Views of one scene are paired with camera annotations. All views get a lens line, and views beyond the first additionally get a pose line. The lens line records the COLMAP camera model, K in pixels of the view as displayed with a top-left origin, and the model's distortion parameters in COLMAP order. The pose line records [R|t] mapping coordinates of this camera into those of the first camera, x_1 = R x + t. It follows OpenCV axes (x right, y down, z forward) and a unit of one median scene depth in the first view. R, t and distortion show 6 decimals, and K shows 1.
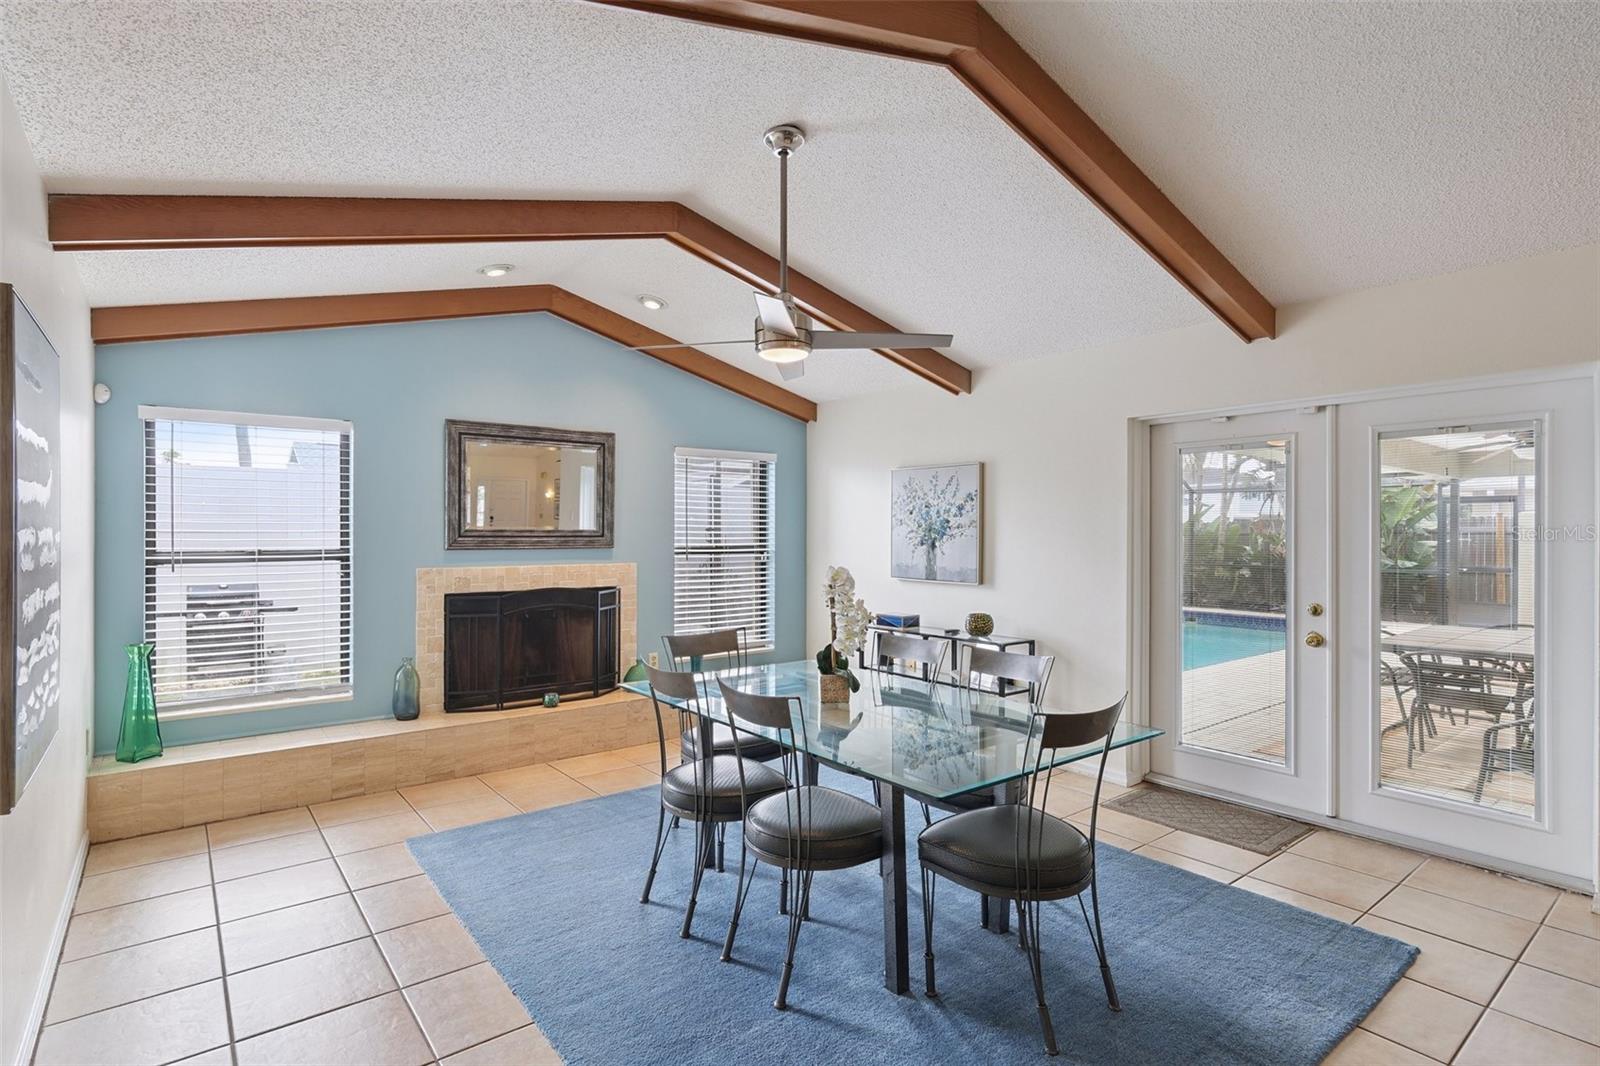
lens RADIAL K [[794.5, 0, 800.0], [0, 794.5, 533.0], [0, 0, 1]] dist [-0.001529, -0.000099]
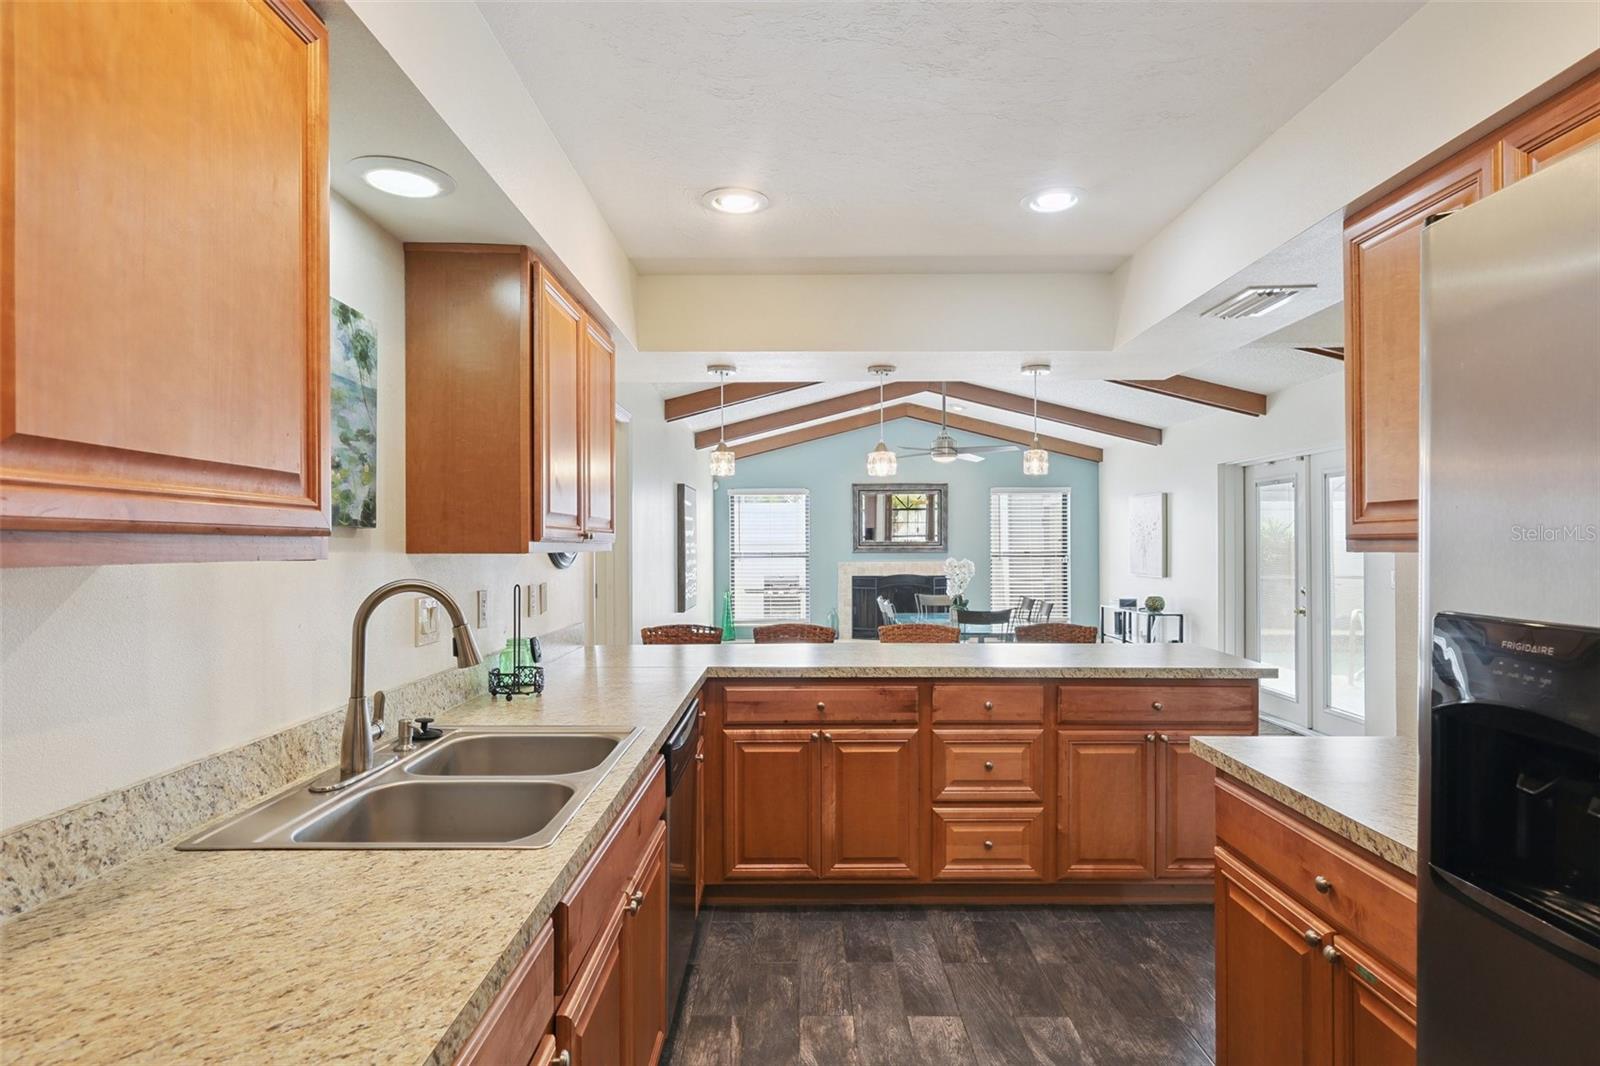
lens RADIAL K [[844.1, 0, 800.0], [0, 844.1, 533.0], [0, 0, 1]] dist [-0.000719, -0.000390]
pose [[0.788337, -0.013932, -0.615085, 0.696259], [0.005845, 0.999868, -0.015157, 0.003945], [0.615215, 0.008354, 0.788315, -0.668549]]
